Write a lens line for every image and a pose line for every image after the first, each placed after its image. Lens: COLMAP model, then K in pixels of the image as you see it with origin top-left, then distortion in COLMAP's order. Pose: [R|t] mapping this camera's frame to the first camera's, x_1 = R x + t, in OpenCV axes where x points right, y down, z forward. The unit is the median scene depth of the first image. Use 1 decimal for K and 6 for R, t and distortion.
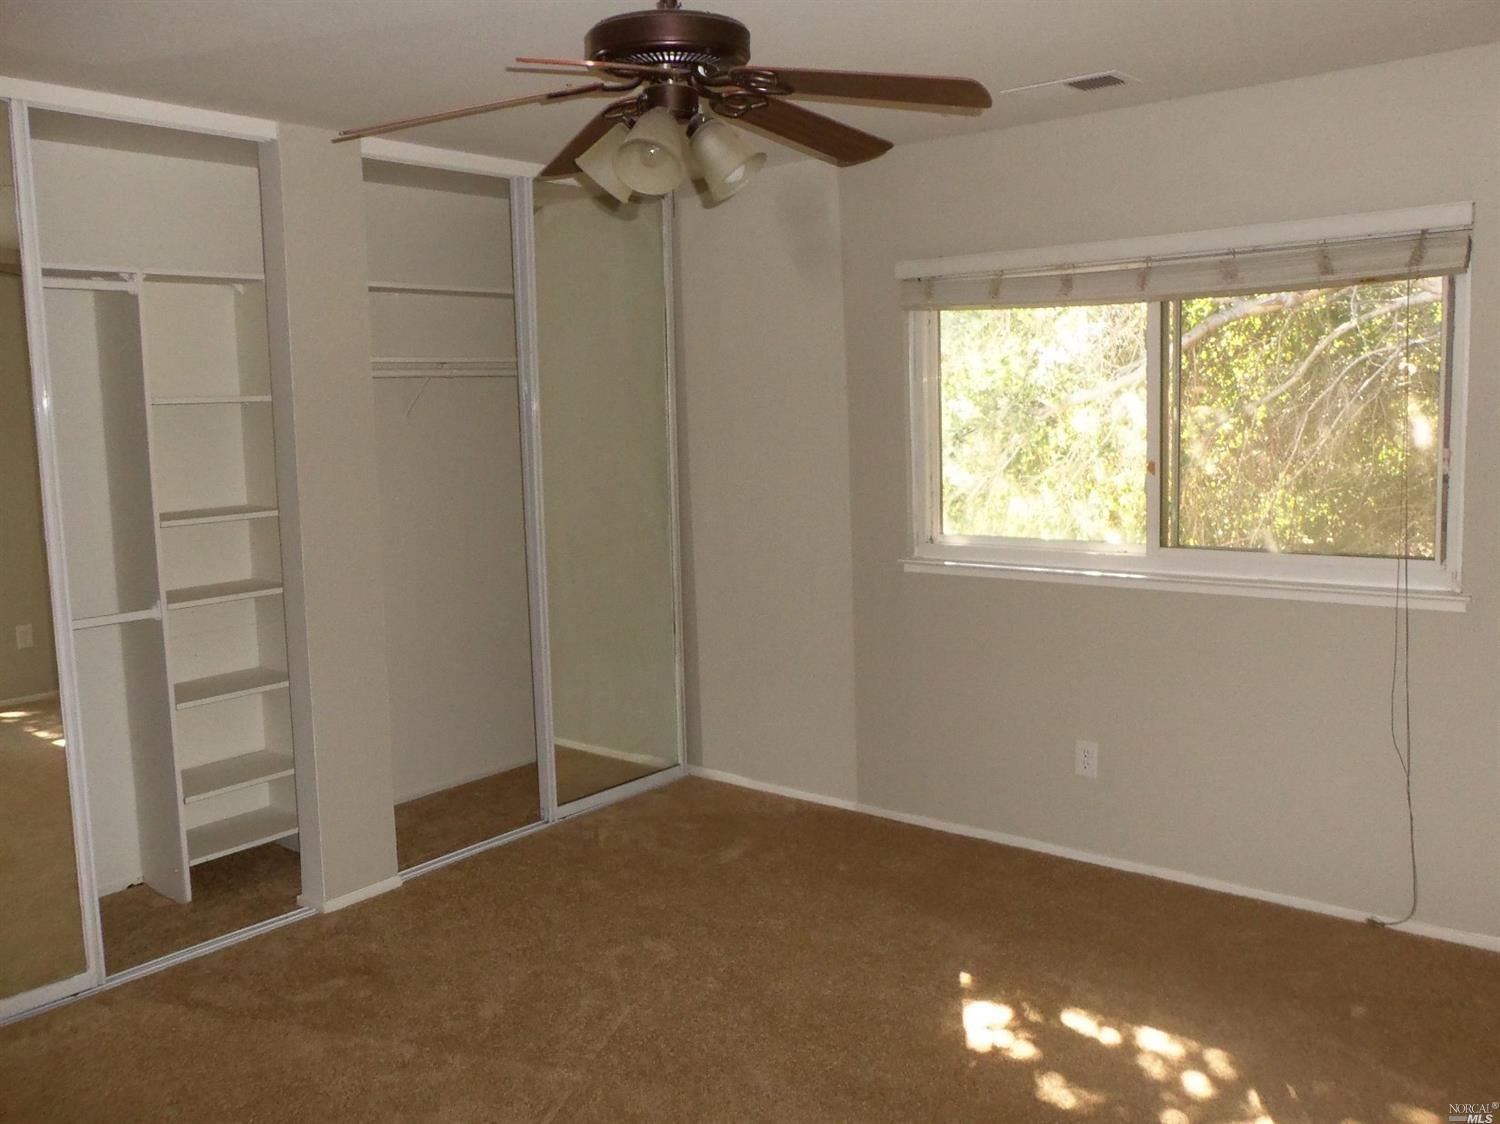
lens RADIAL K [[1280.0, 0, 741.1], [0, 1280.0, 559.7], [0, 0, 1]] dist [-0.009165, 0.007622]
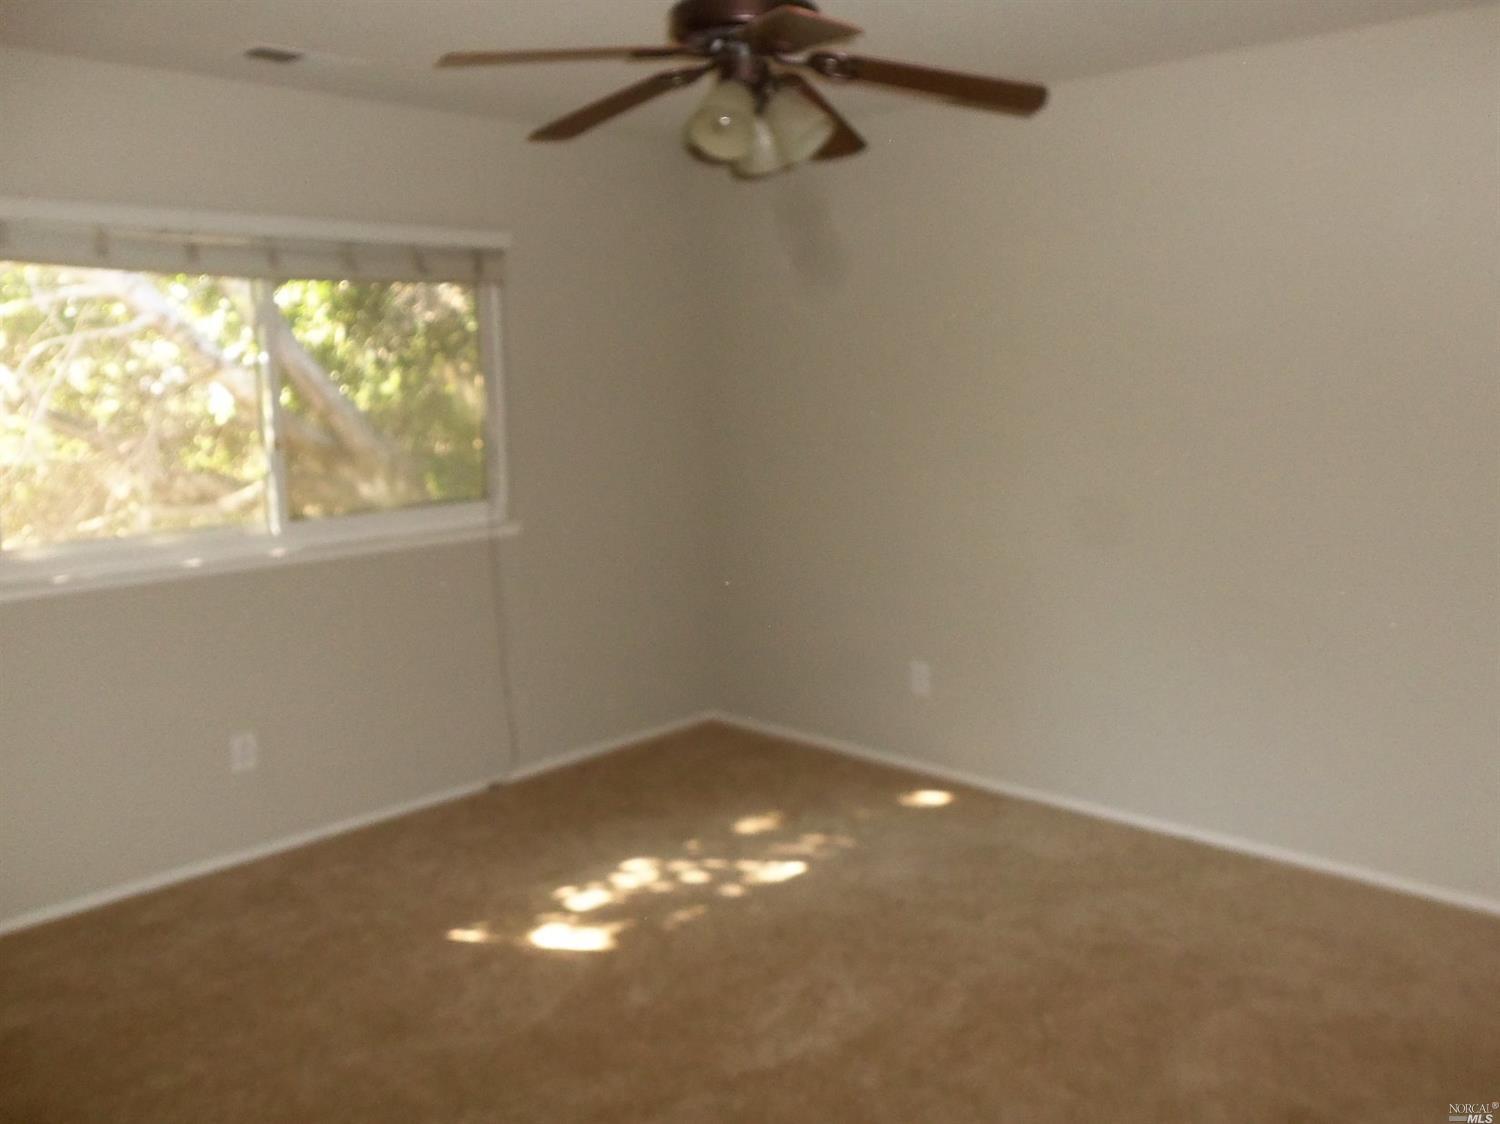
lens RADIAL K [[1280.0, 0, 741.1], [0, 1280.0, 559.7], [0, 0, 1]] dist [-0.009165, 0.007622]
pose [[0.080499, -0.121433, 0.989330, -0.745587], [0.140383, 0.984039, 0.109361, -0.047179], [-0.986819, 0.130082, 0.096261, 0.619691]]
